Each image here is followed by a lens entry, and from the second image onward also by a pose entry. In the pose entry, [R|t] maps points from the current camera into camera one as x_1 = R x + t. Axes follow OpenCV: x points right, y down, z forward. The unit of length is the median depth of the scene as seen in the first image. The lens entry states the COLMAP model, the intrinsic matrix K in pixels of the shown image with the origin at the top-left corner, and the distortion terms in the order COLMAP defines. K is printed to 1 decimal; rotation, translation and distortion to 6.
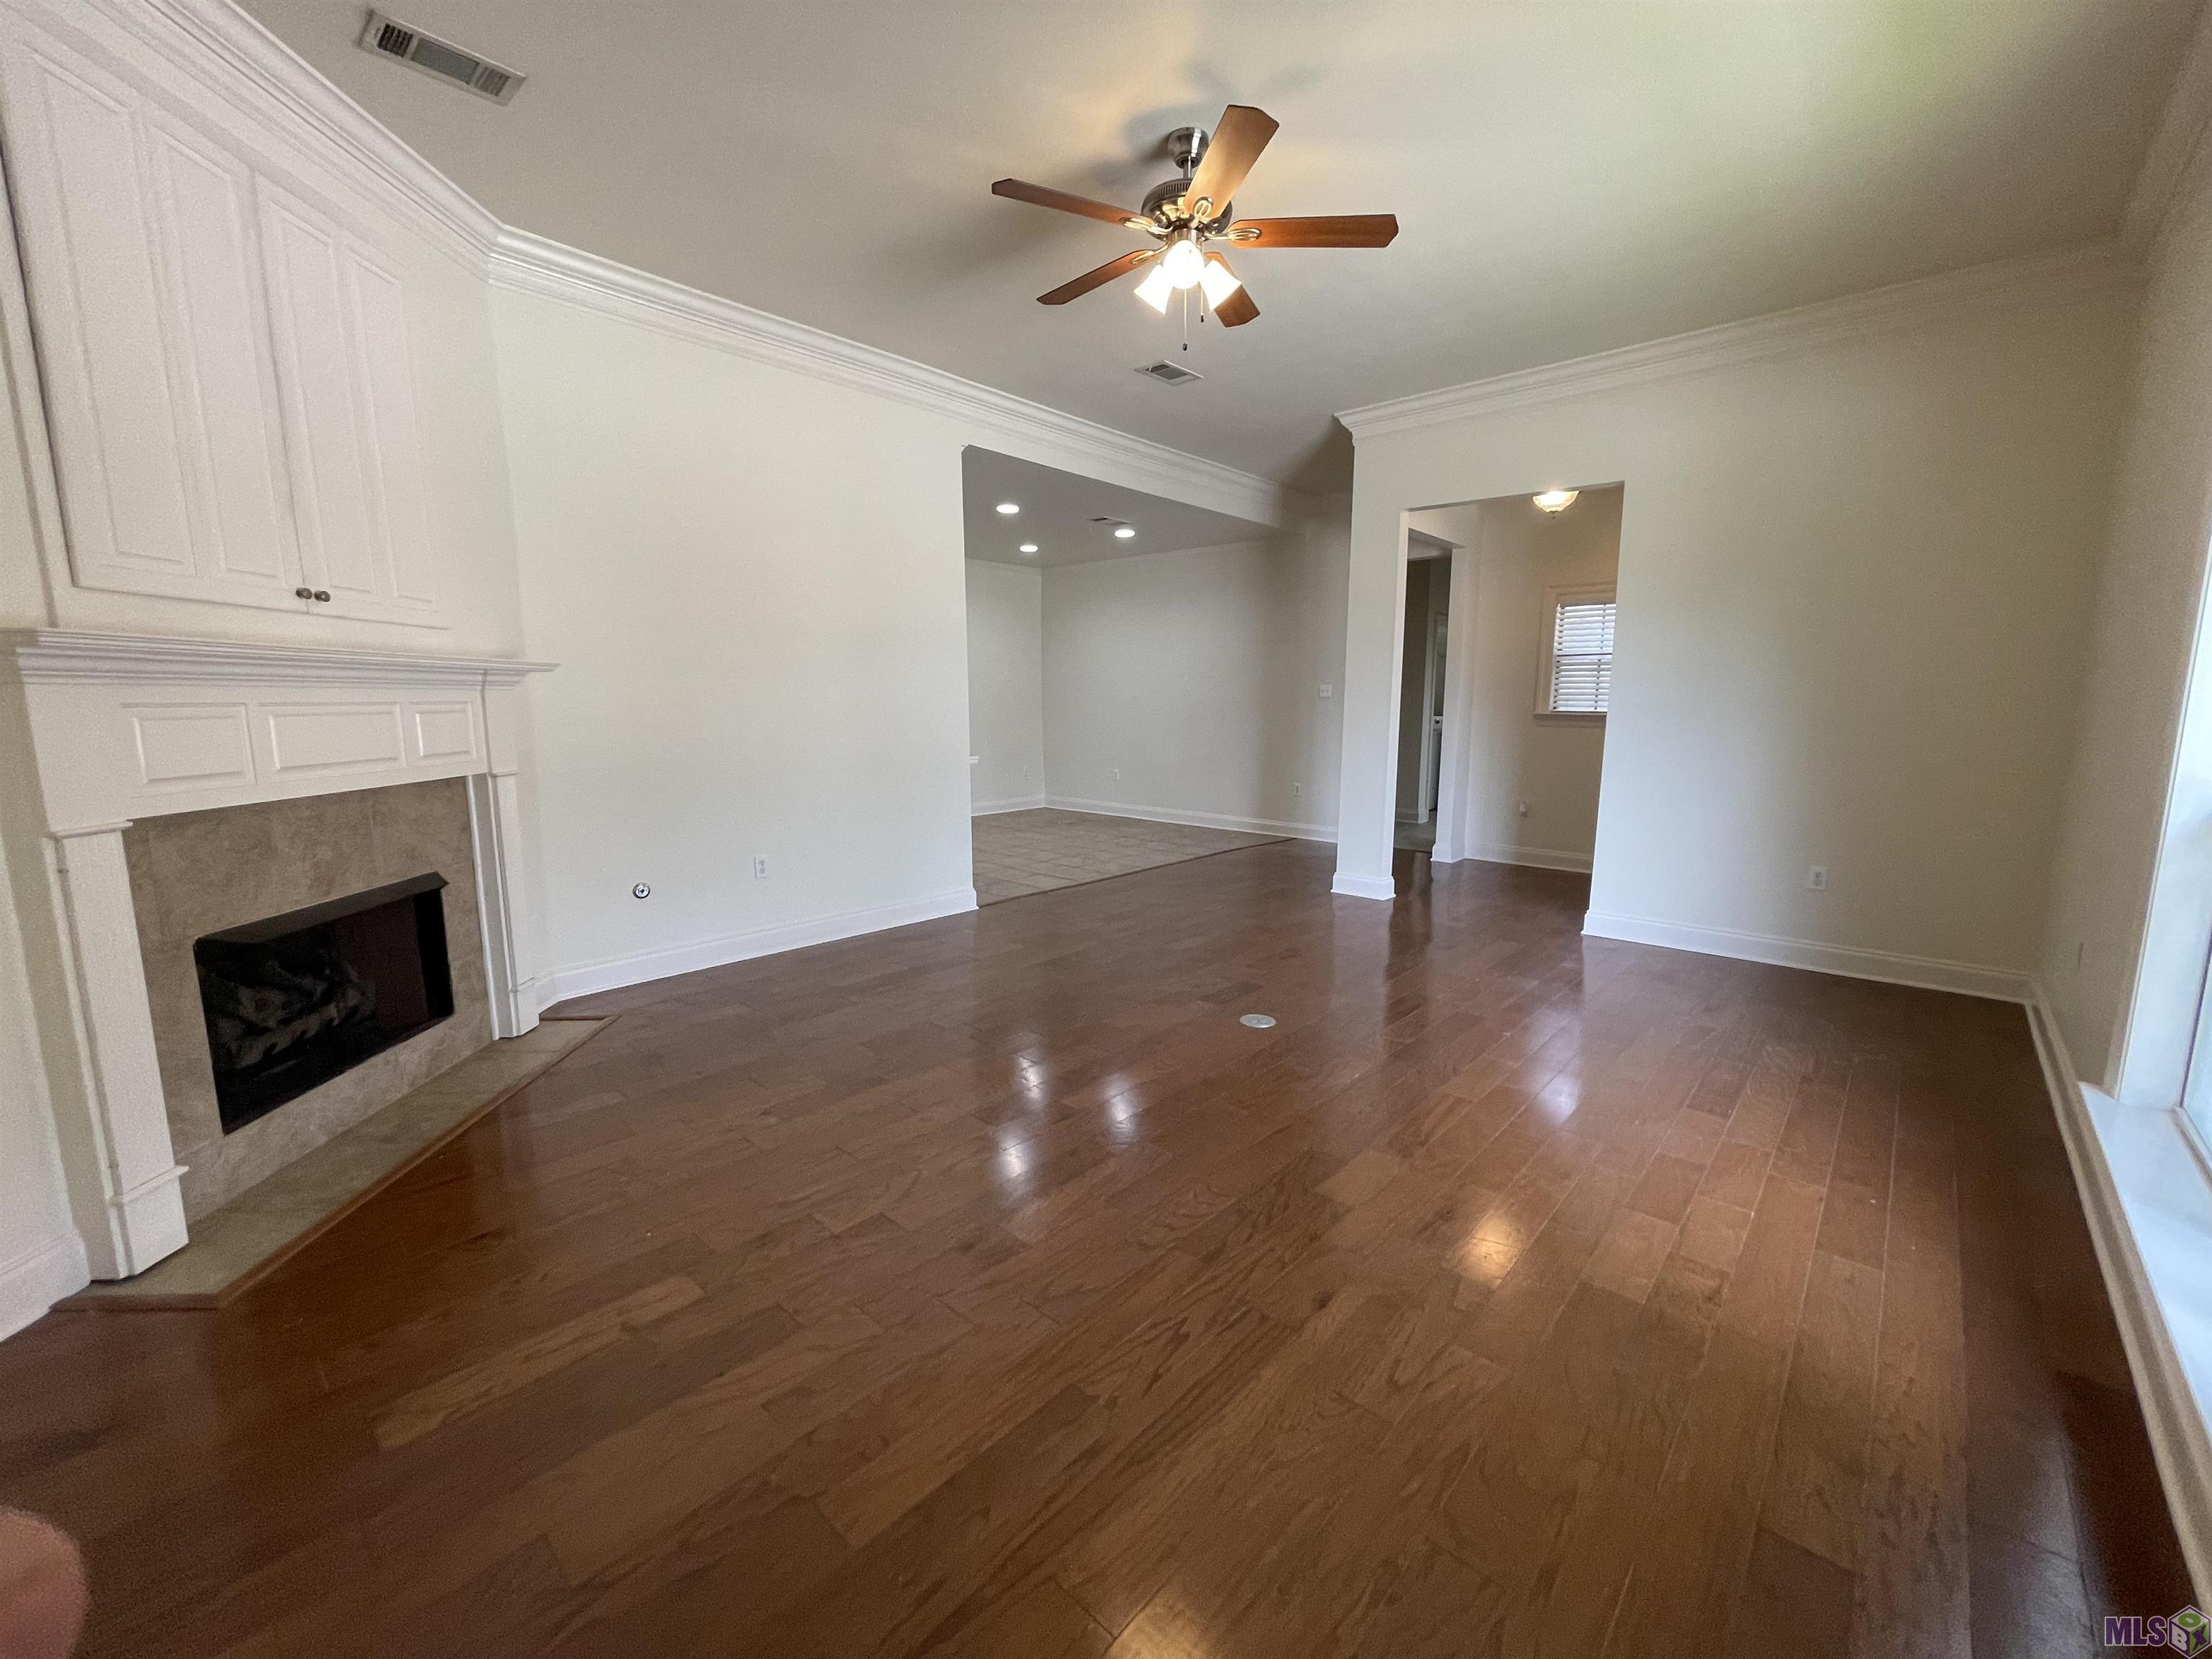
lens RADIAL K [[889.3, 0, 1102.1], [0, 889.3, 824.7], [0, 0, 1]] dist [-0.005565, 0.000889]
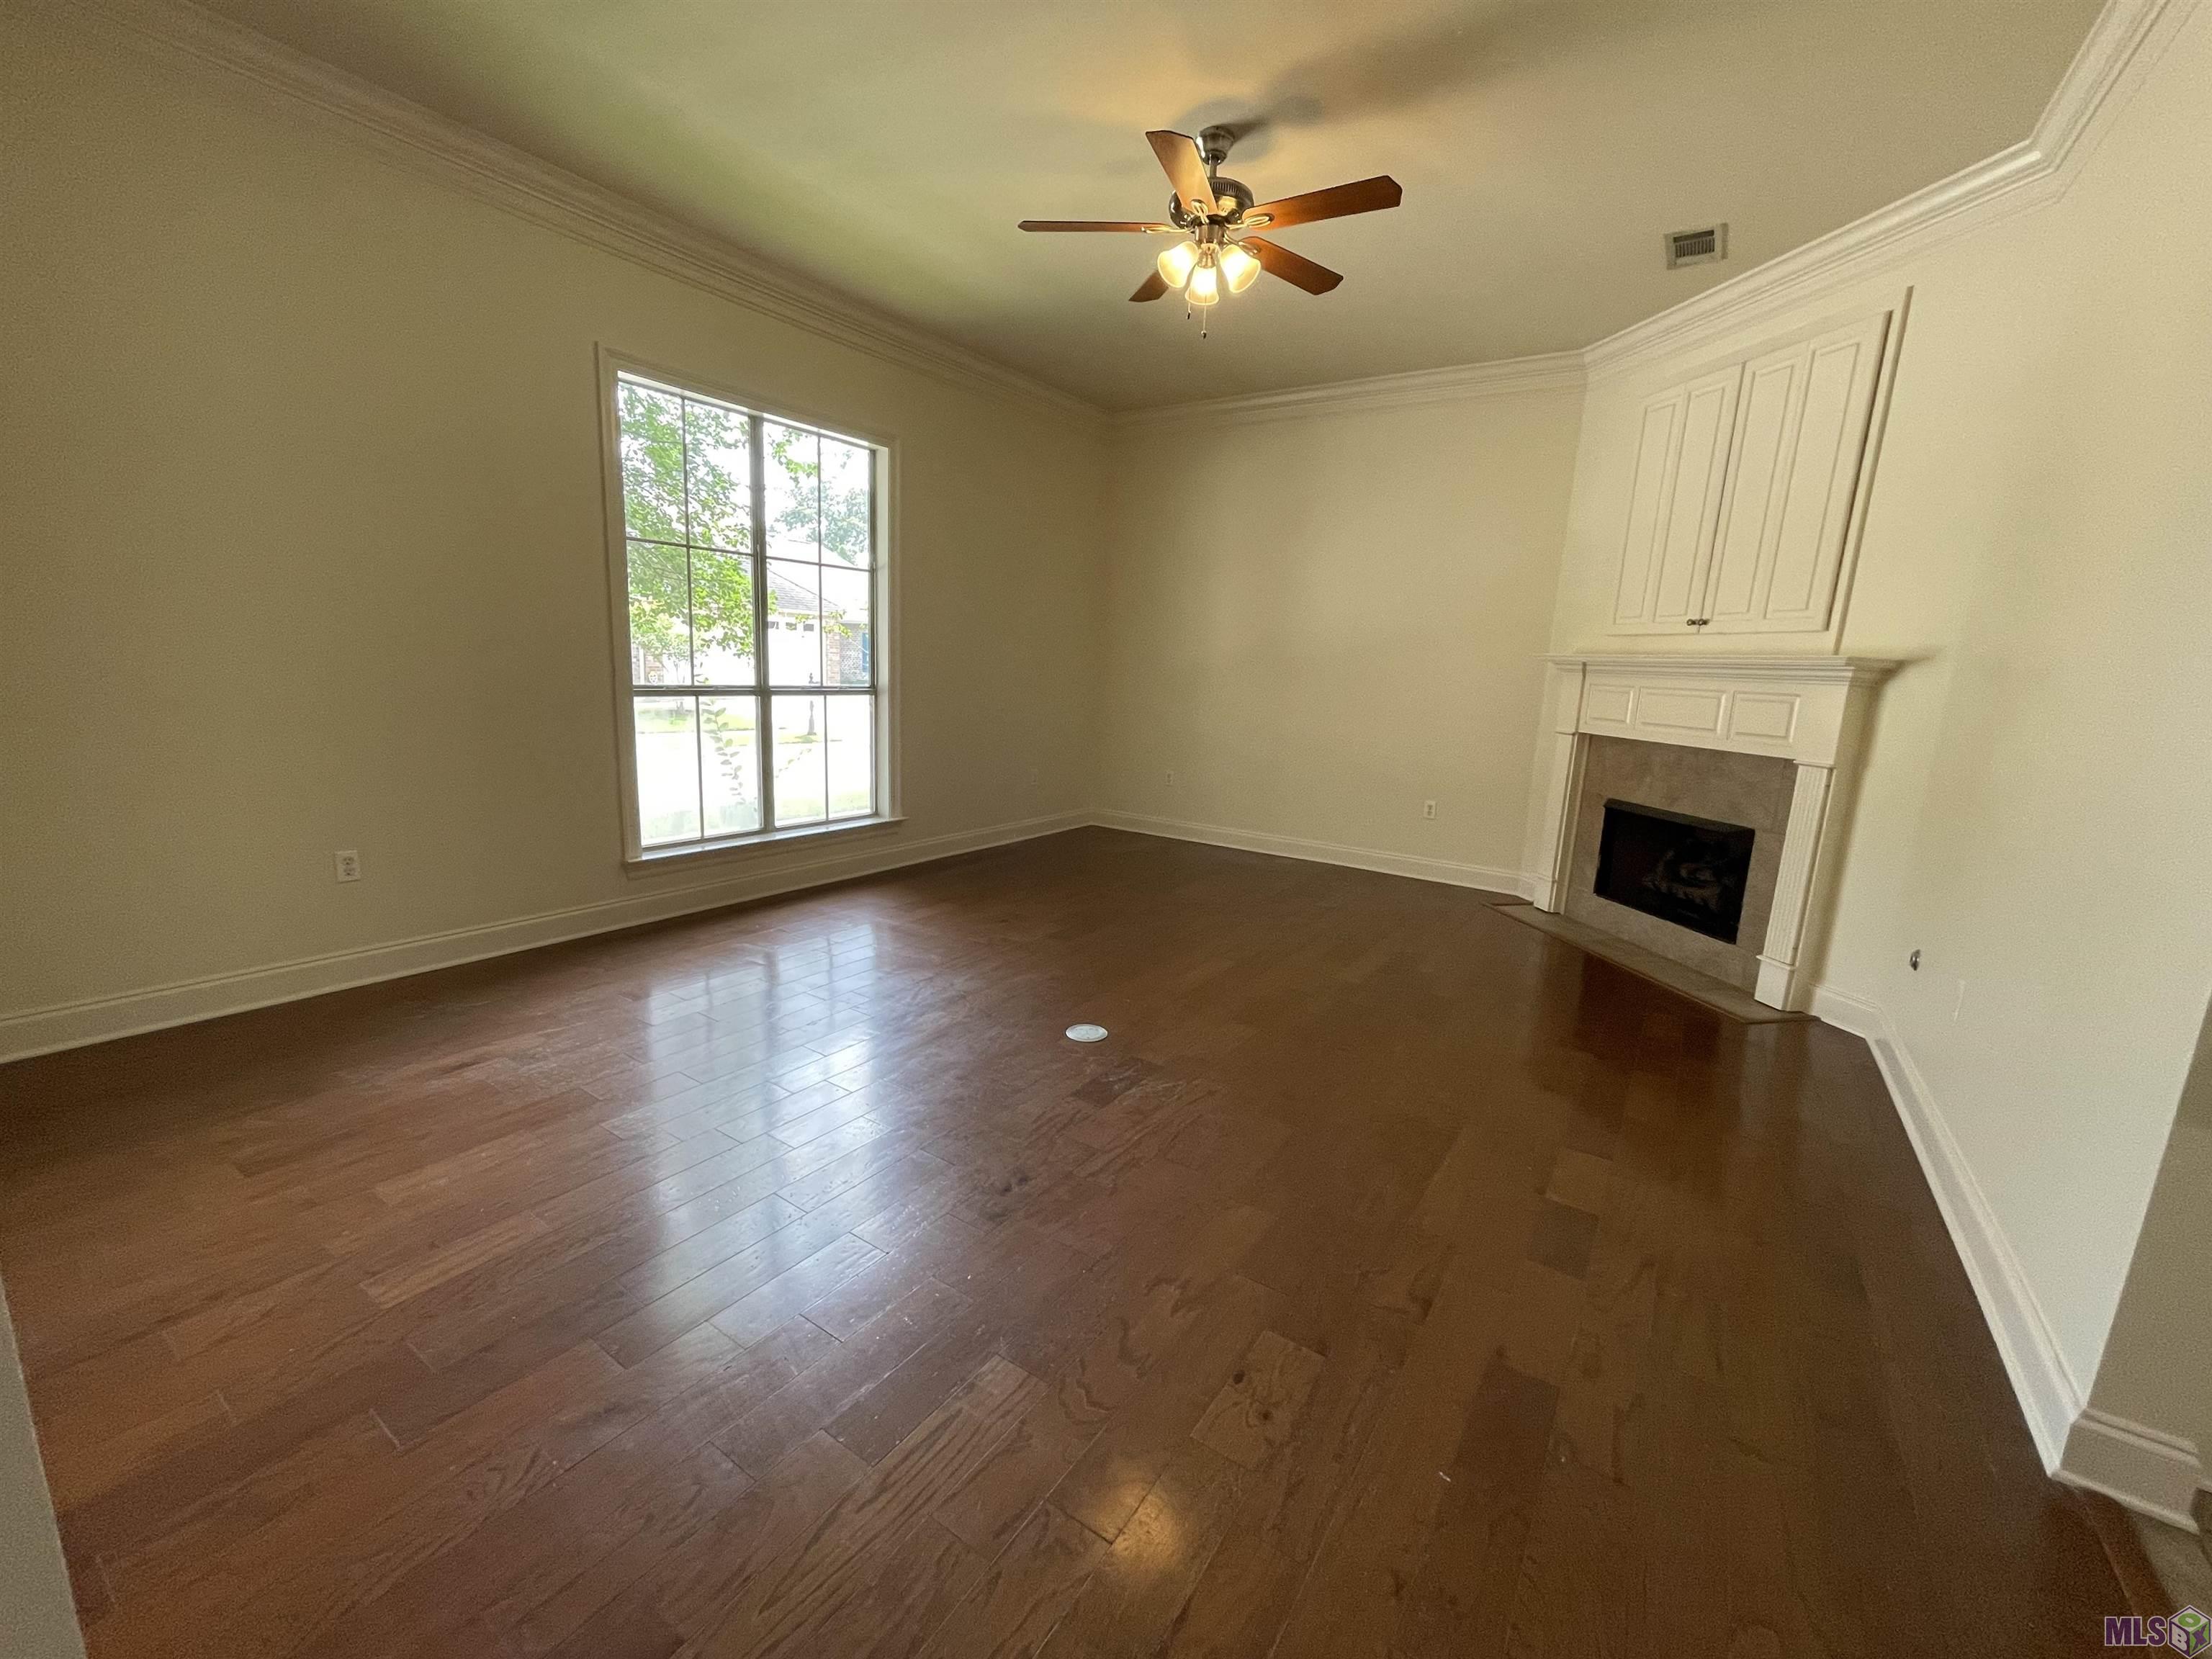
lens RADIAL K [[889.3, 0, 1109.8], [0, 889.3, 834.2], [0, 0, 1]] dist [-0.005565, 0.000889]
pose [[-0.988177, -0.016205, -0.152460, 0.377124], [-0.065538, 0.943615, 0.324493, -0.321247], [0.138606, 0.330648, -0.933520, 2.290183]]
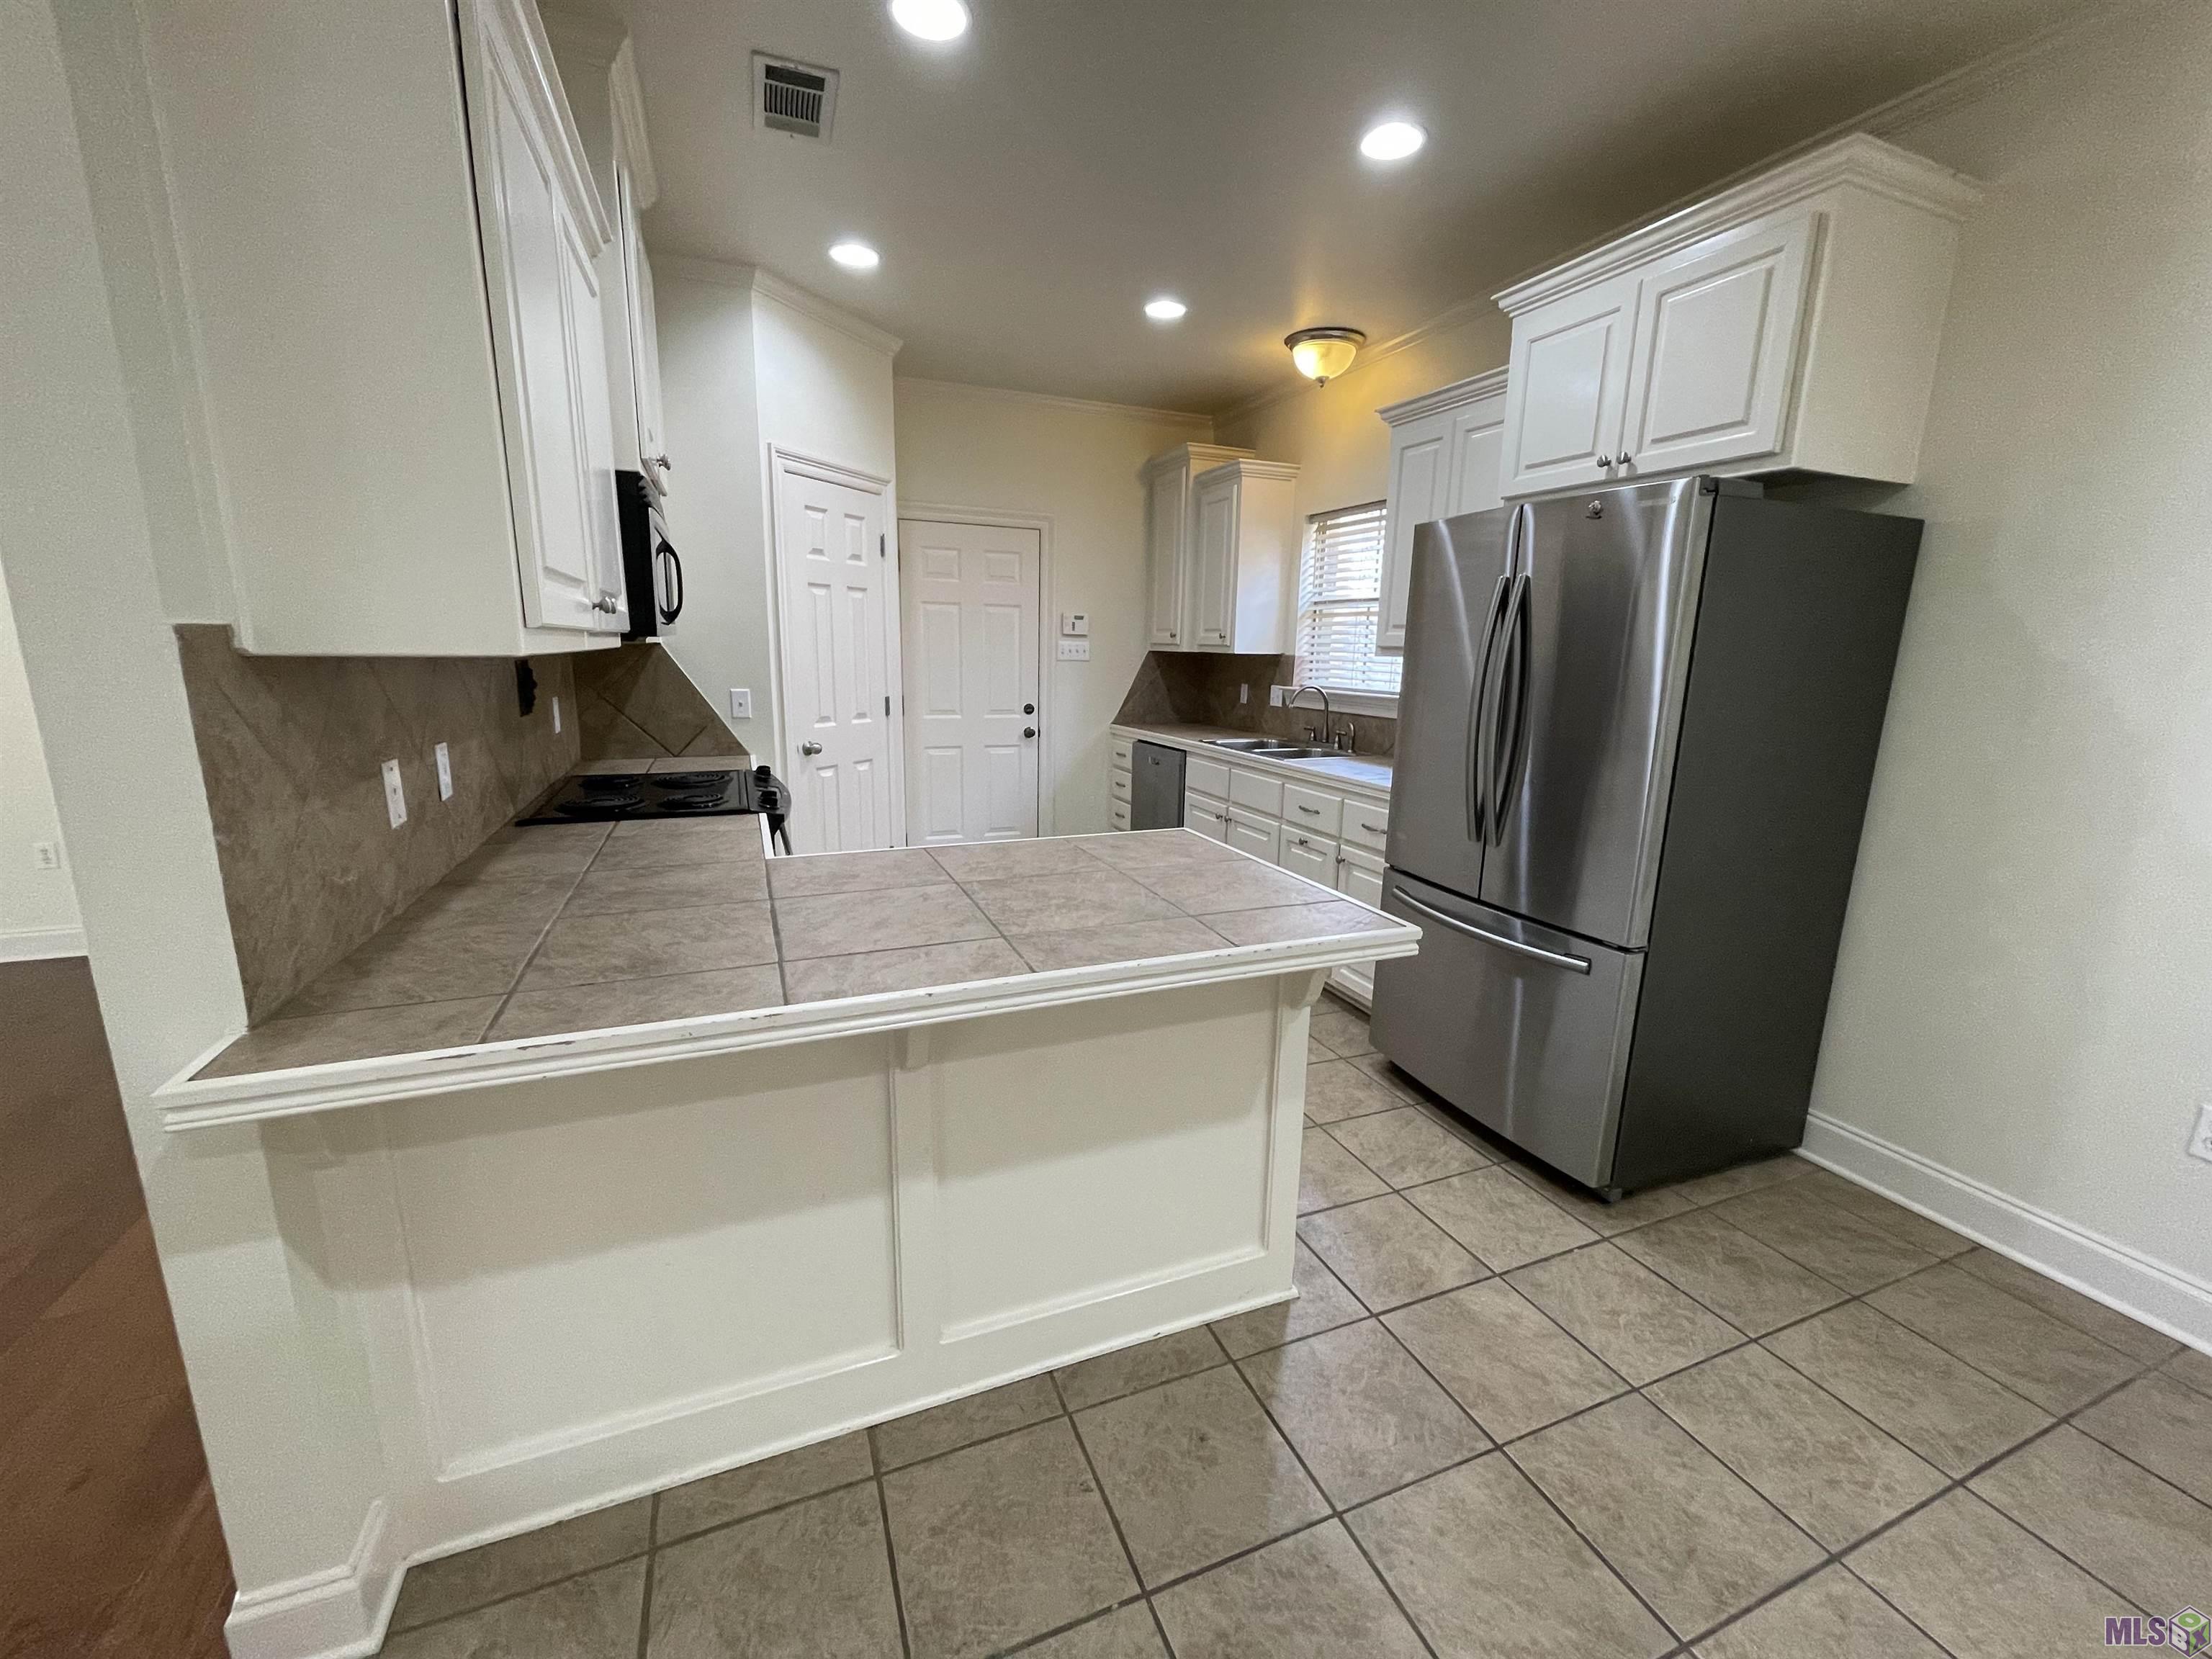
lens RADIAL K [[889.3, 0, 1107.5], [0, 889.3, 829.9], [0, 0, 1]] dist [-0.005565, 0.000889]
pose [[-0.428765, 0.175338, -0.886238, -0.156653], [-0.145314, 0.954826, 0.259212, -0.385669], [0.891652, 0.239924, -0.383917, 2.439778]]
